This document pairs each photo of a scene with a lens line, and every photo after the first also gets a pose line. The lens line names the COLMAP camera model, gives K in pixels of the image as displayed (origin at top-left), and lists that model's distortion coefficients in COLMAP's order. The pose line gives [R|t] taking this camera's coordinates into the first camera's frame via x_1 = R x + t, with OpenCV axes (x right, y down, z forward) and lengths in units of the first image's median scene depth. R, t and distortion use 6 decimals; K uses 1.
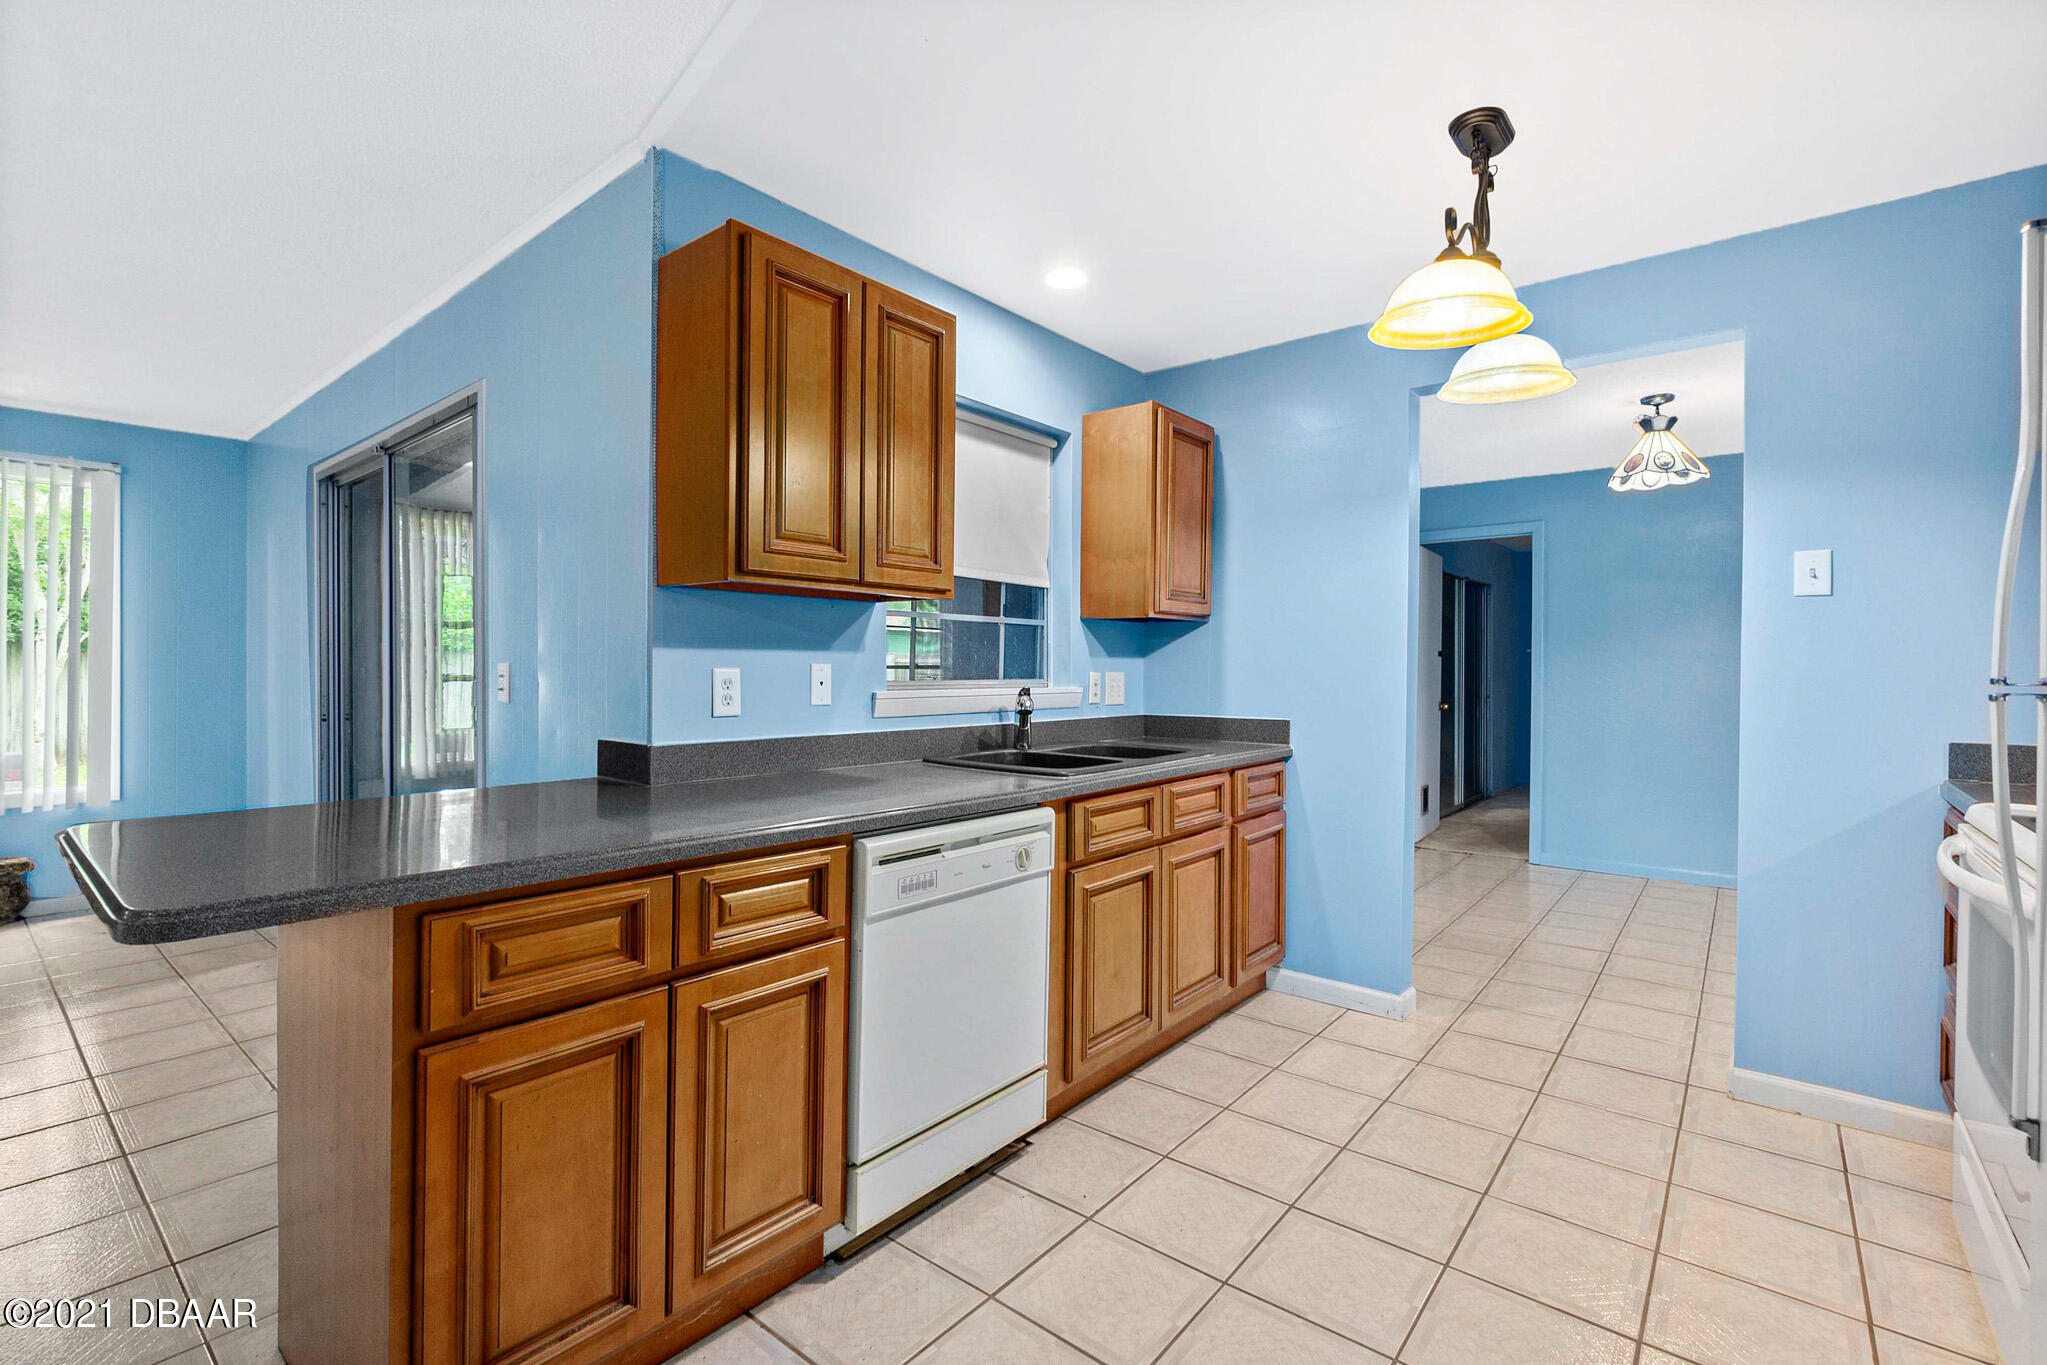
lens RADIAL K [[890.1, 0, 1030.1], [0, 890.1, 668.6], [0, 0, 1]] dist [-0.008925, 0.000408]
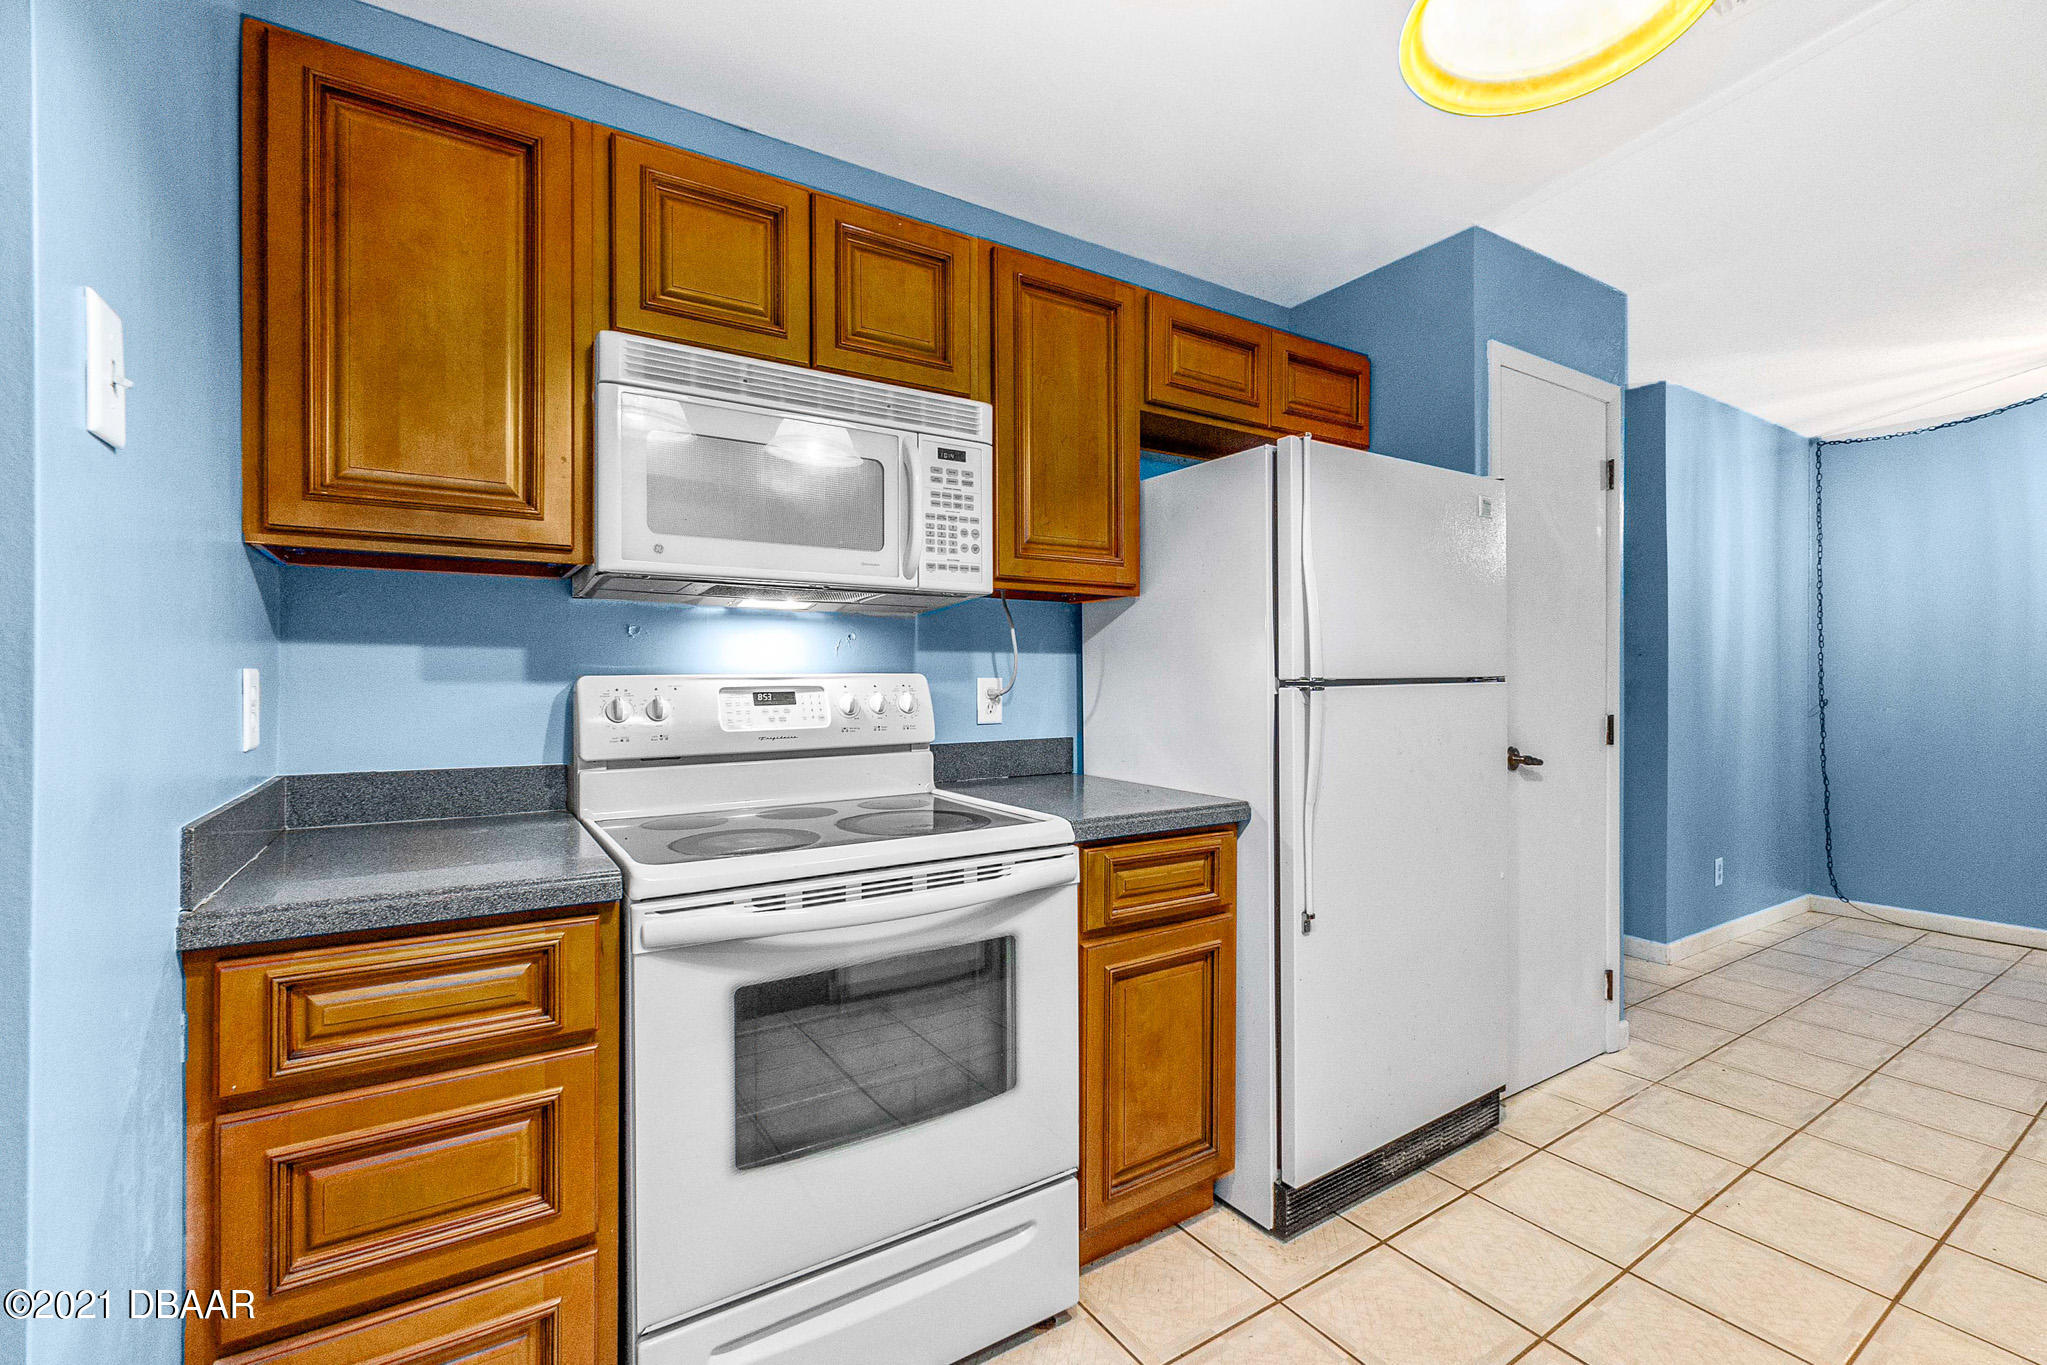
lens RADIAL K [[890.1, 0, 1035.3], [0, 890.1, 677.9], [0, 0, 1]] dist [-0.008925, 0.000408]
pose [[-0.953040, -0.005908, 0.302787, 0.370219], [-0.004543, 0.999976, 0.005213, 0.000848], [-0.302810, 0.003593, -0.953044, 0.983229]]
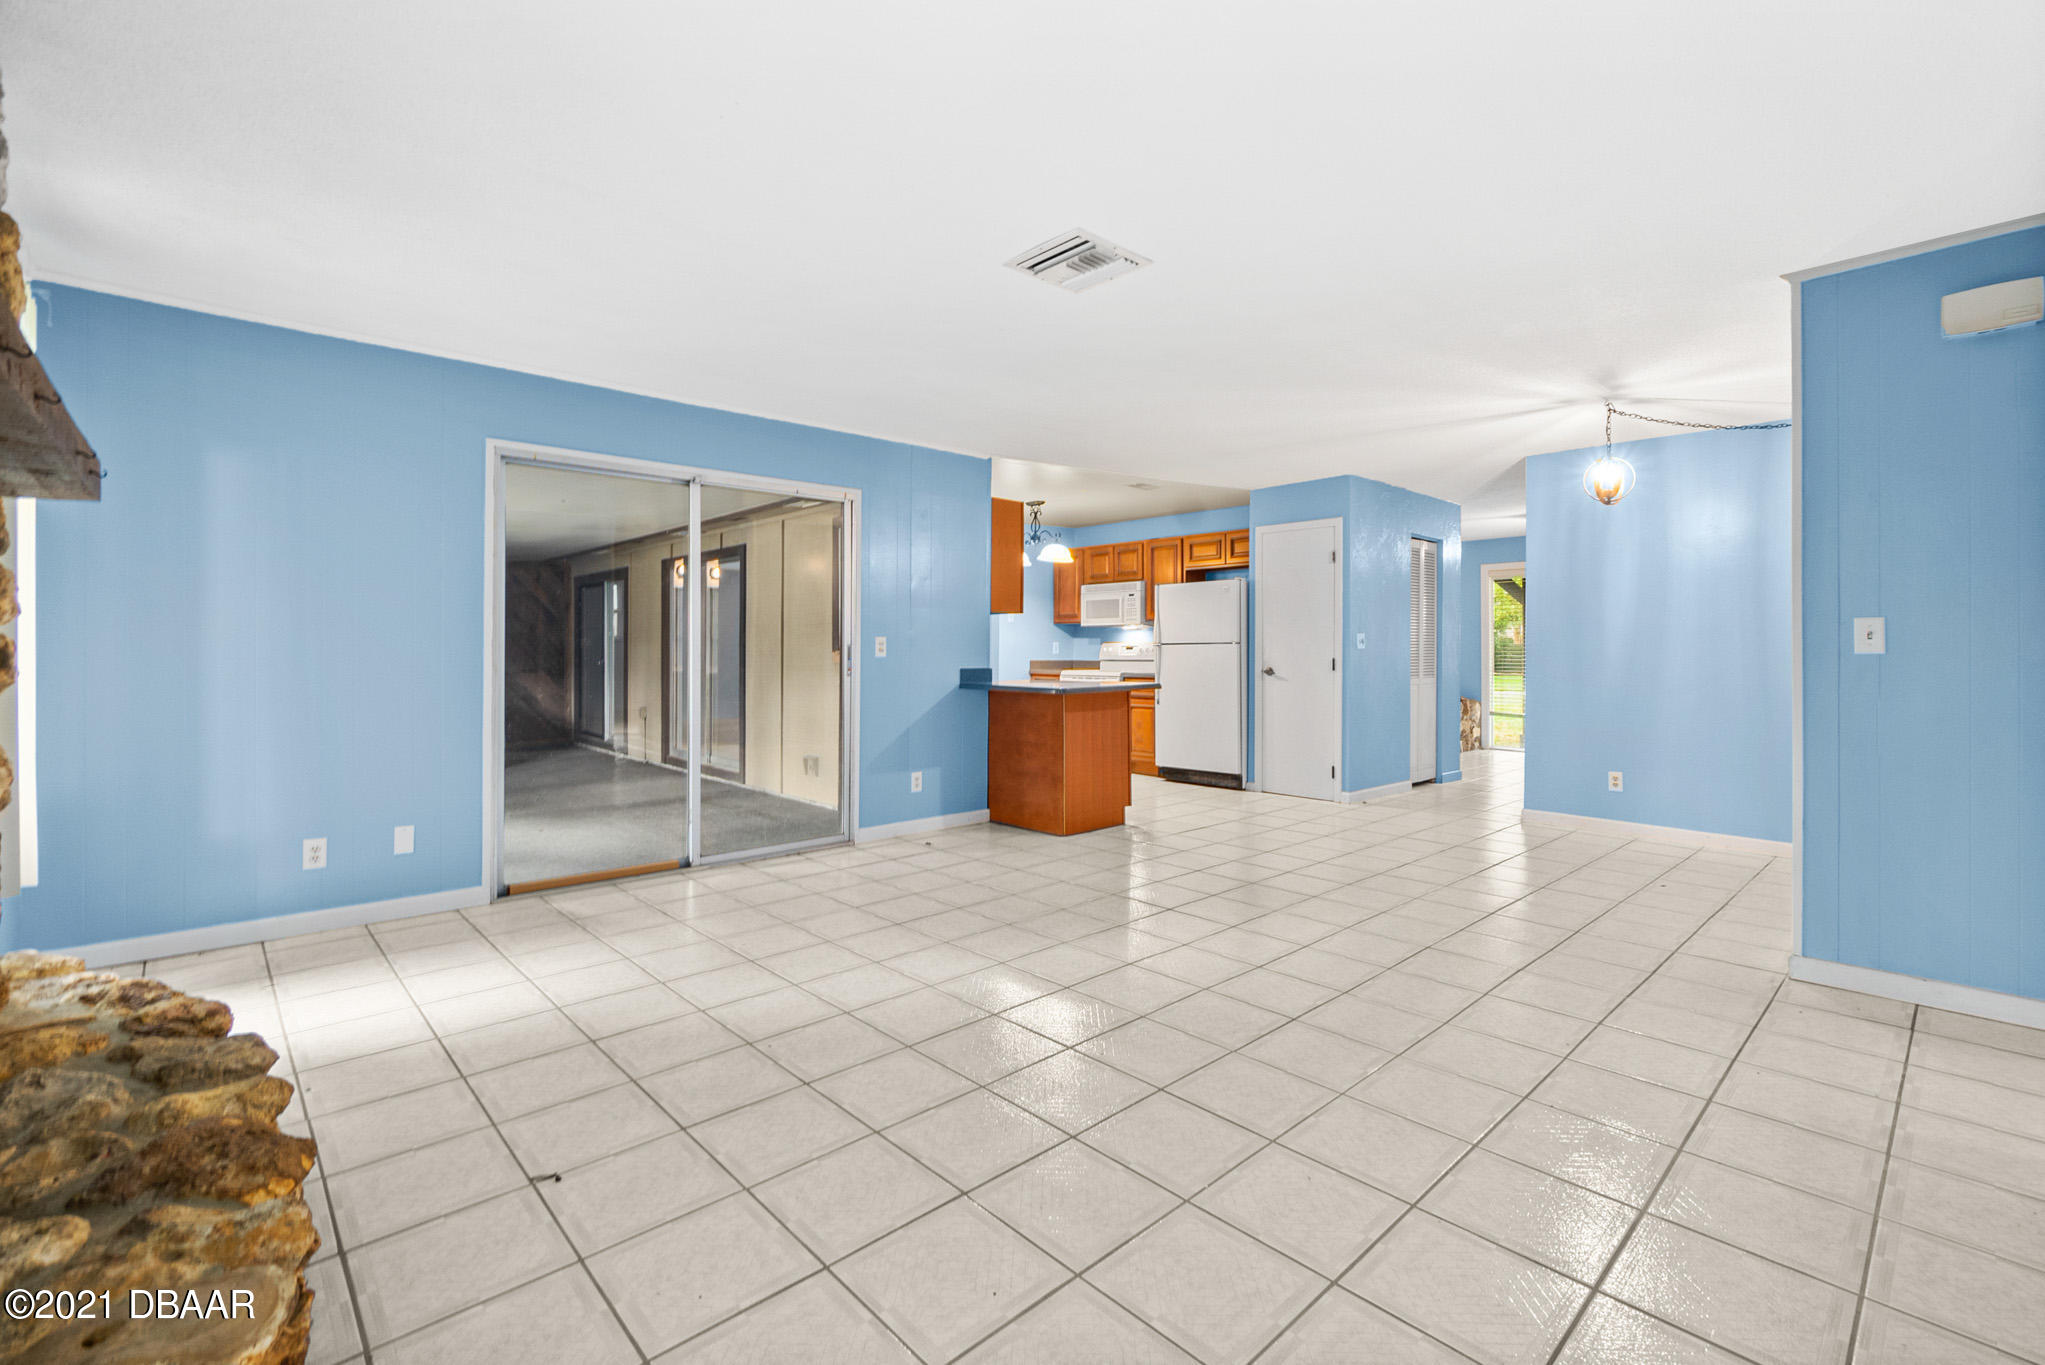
lens RADIAL K [[889.2, 0, 1004.6], [0, 889.2, 656.7], [0, 0, 1]] dist [-0.008925, 0.000408]
pose [[0.161459, -0.011320, 0.986815, -2.281698], [0.000742, 0.999935, 0.011349, 0.013722], [-0.986879, -0.001100, 0.161457, 0.342631]]
